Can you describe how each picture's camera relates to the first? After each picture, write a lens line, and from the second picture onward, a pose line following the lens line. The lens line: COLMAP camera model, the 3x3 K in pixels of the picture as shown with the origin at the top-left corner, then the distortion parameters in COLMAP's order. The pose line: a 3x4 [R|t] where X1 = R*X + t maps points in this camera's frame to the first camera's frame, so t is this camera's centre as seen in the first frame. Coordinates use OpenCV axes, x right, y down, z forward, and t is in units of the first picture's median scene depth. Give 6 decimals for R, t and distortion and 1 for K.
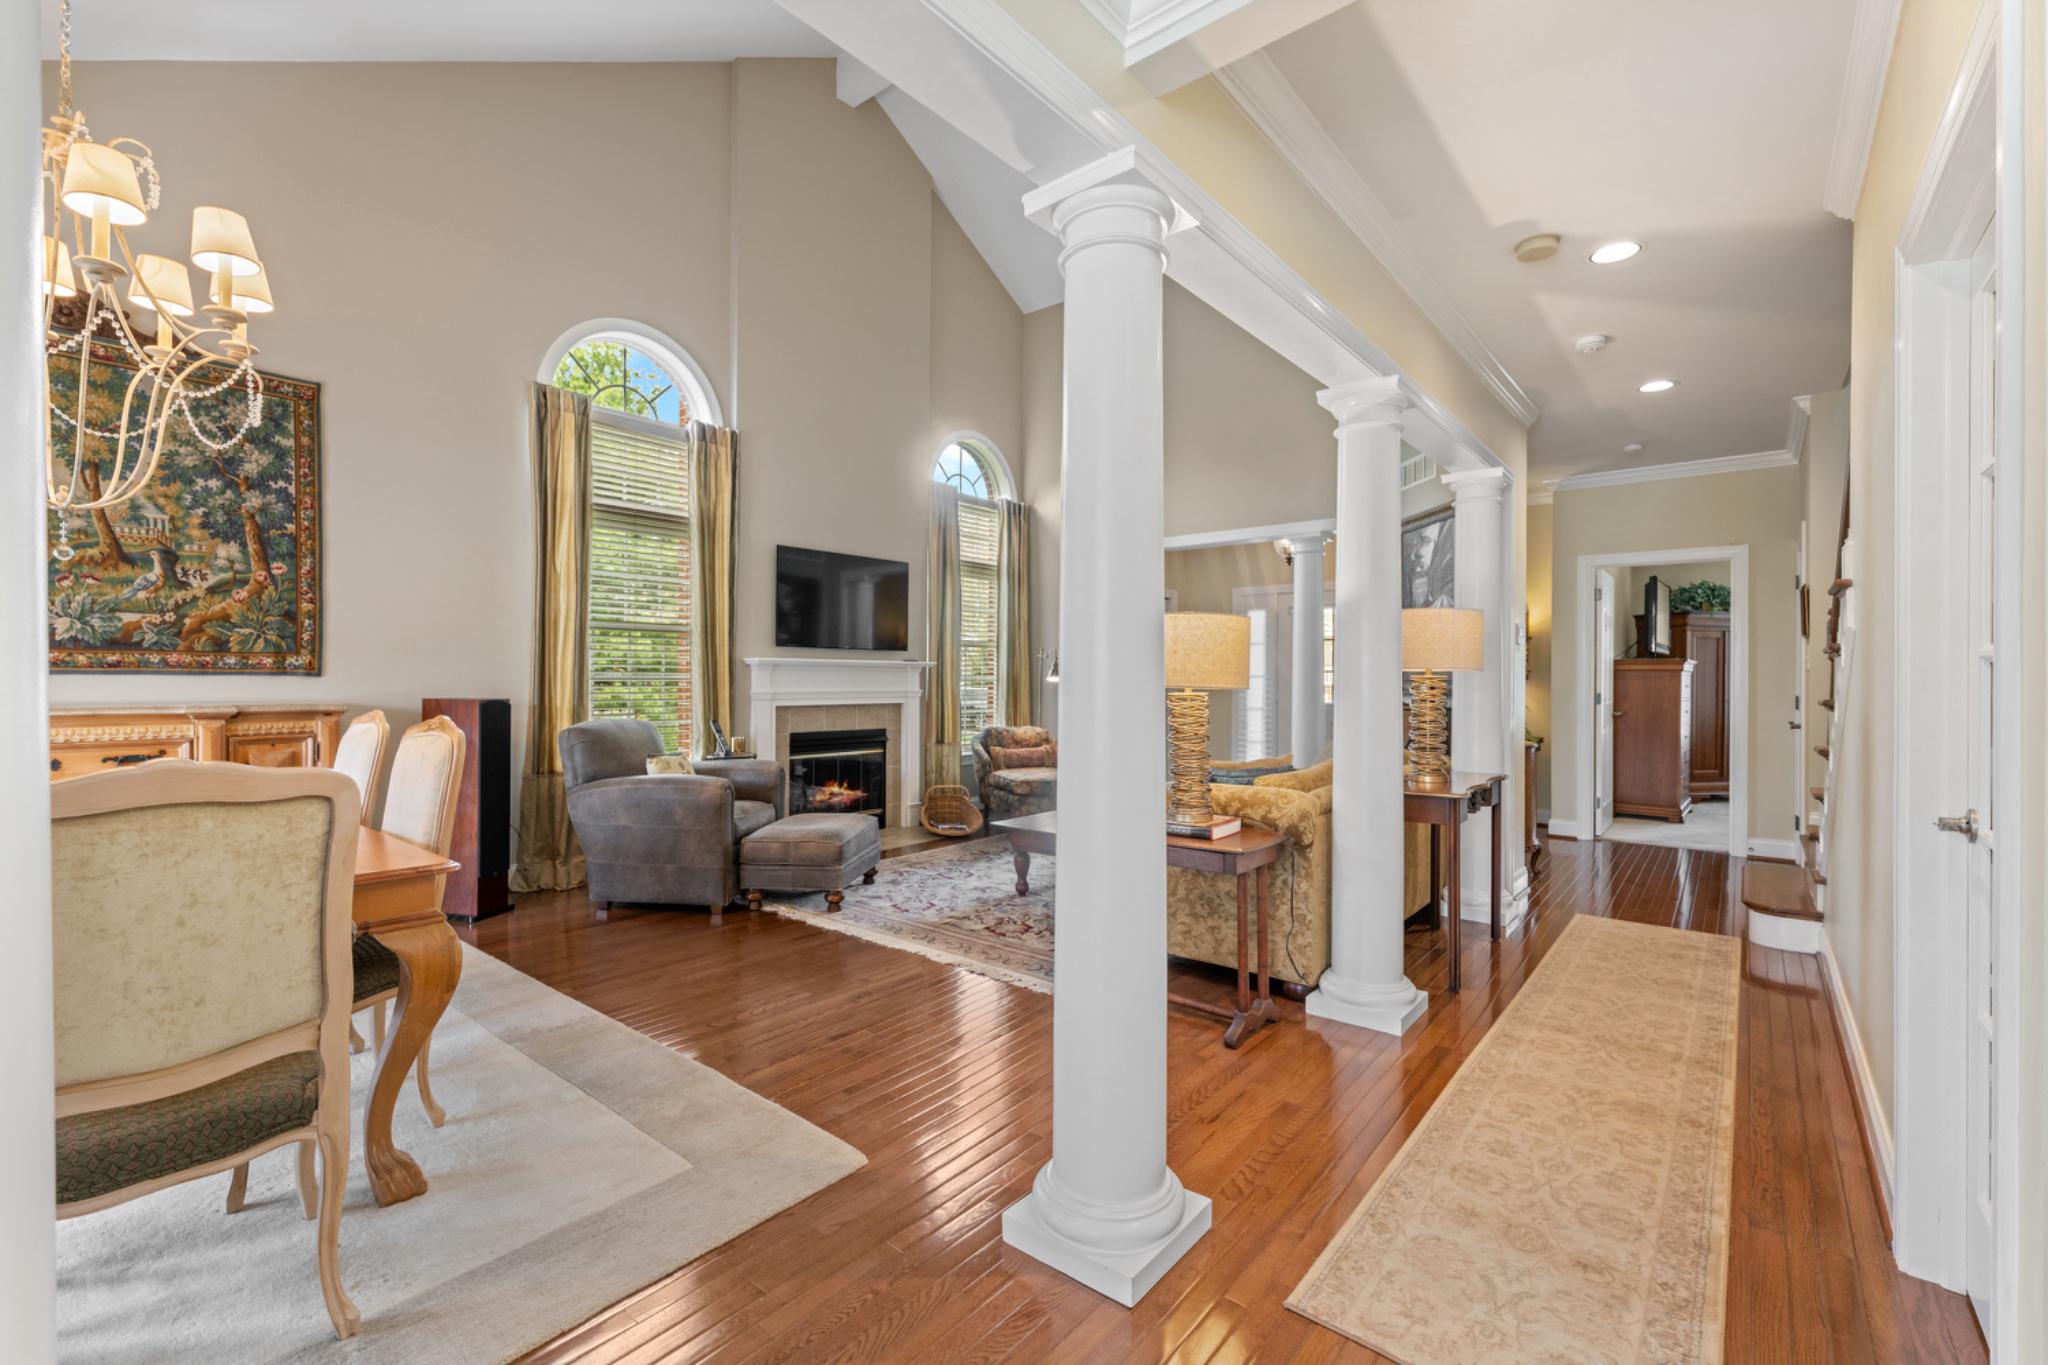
lens RADIAL K [[875.3, 0, 1020.3], [0, 875.3, 678.8], [0, 0, 1]] dist [0.000658, 0.000114]
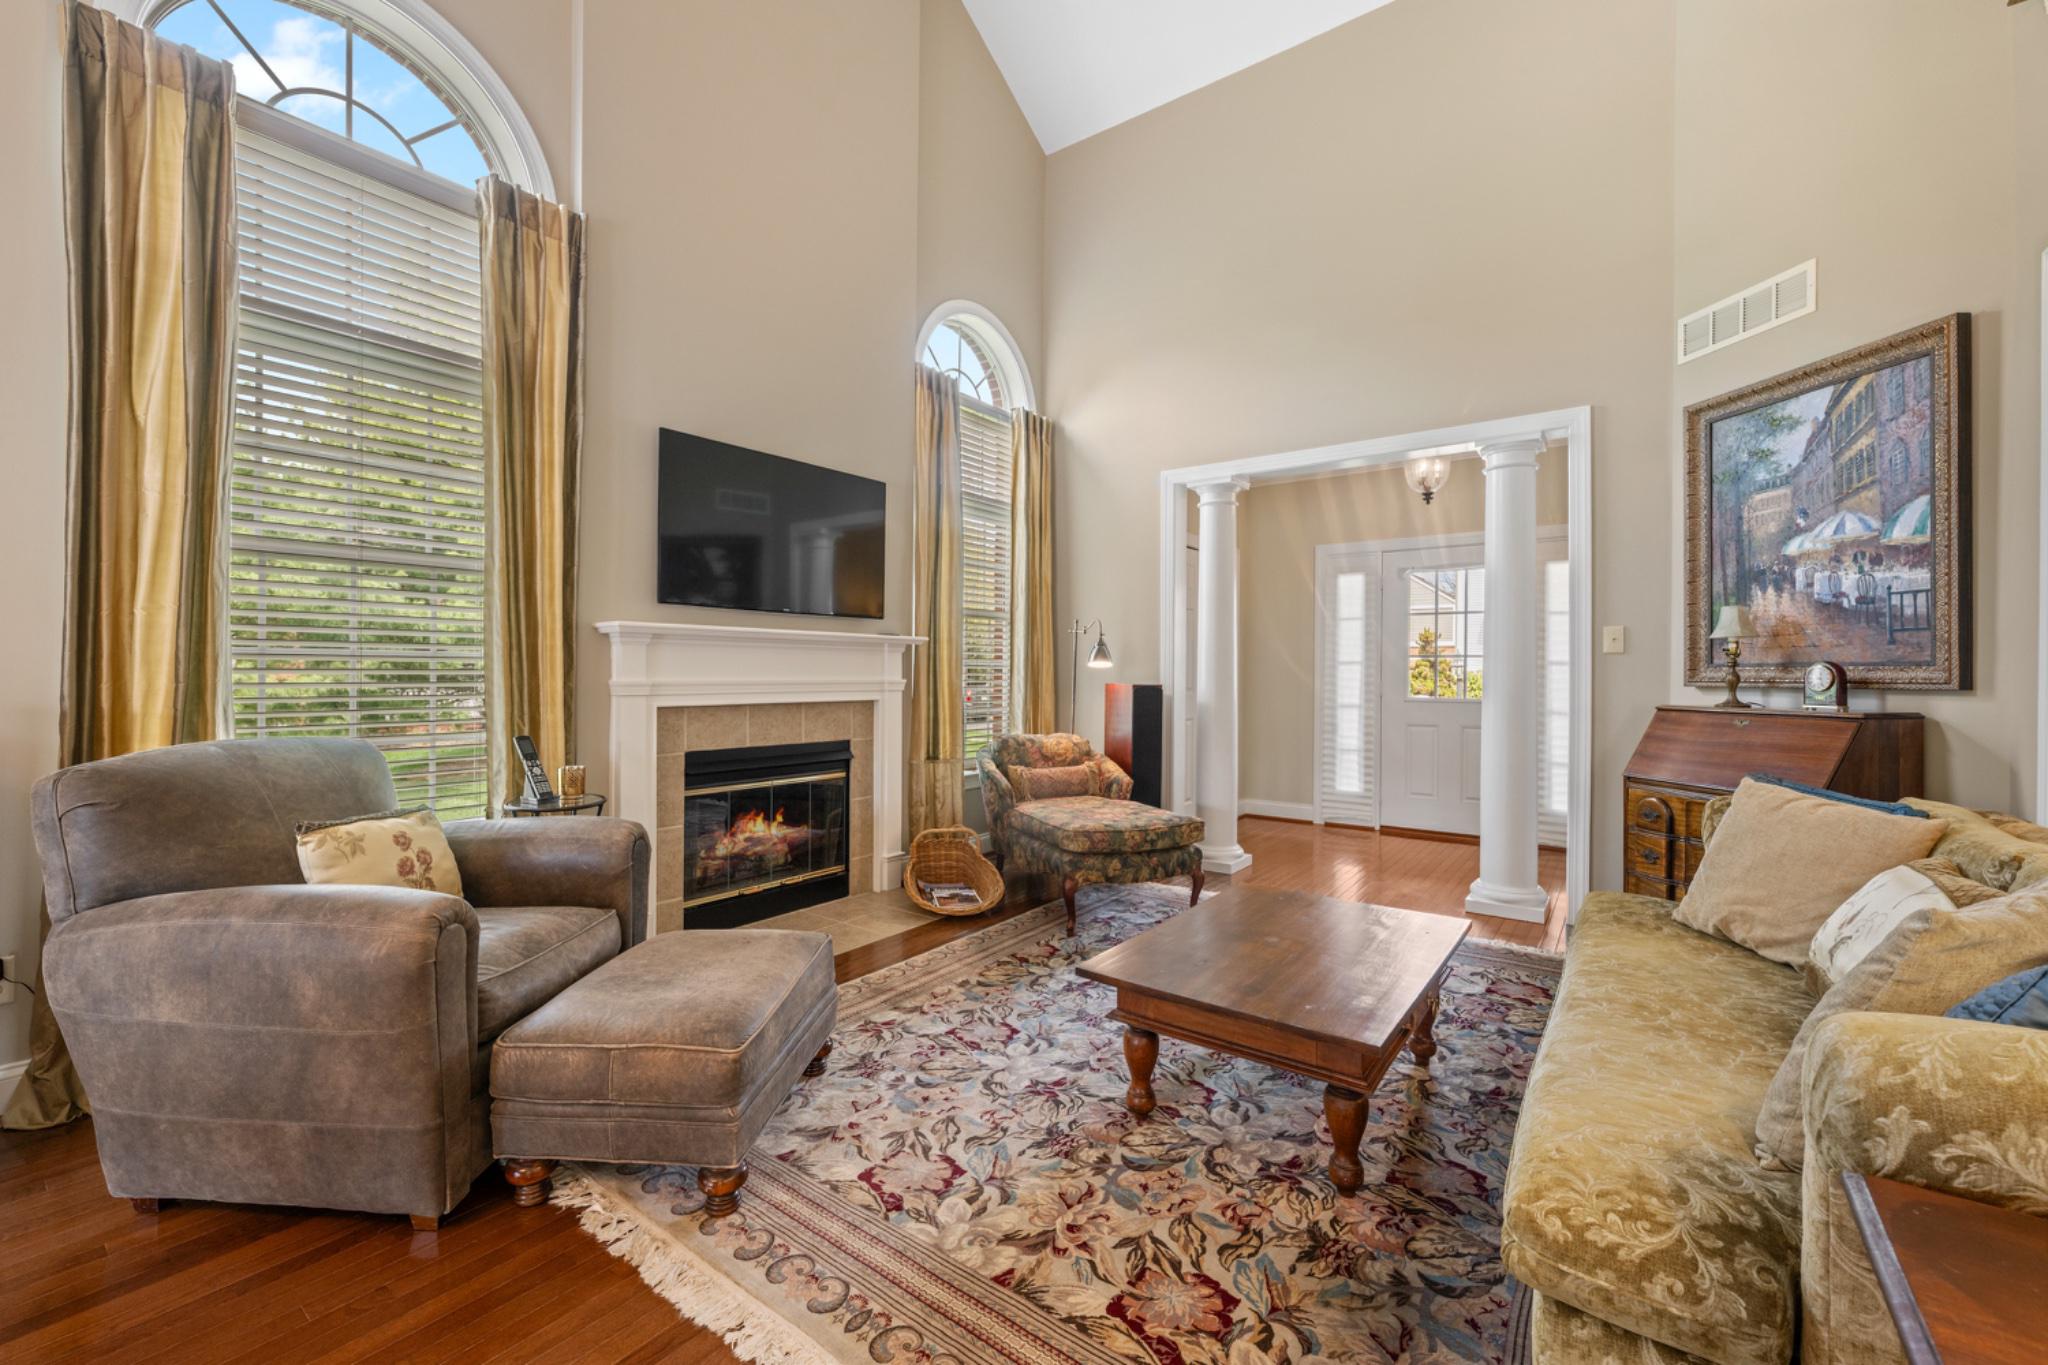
lens RADIAL K [[823.0, 0, 1010.4], [0, 823.0, 675.5], [0, 0, 1]] dist [0.003375, 0.000424]
pose [[0.999242, 0.001891, 0.038890, -0.064785], [-0.002089, 0.999985, 0.005066, 0.006971], [-0.038879, -0.005143, 0.999231, 0.428235]]
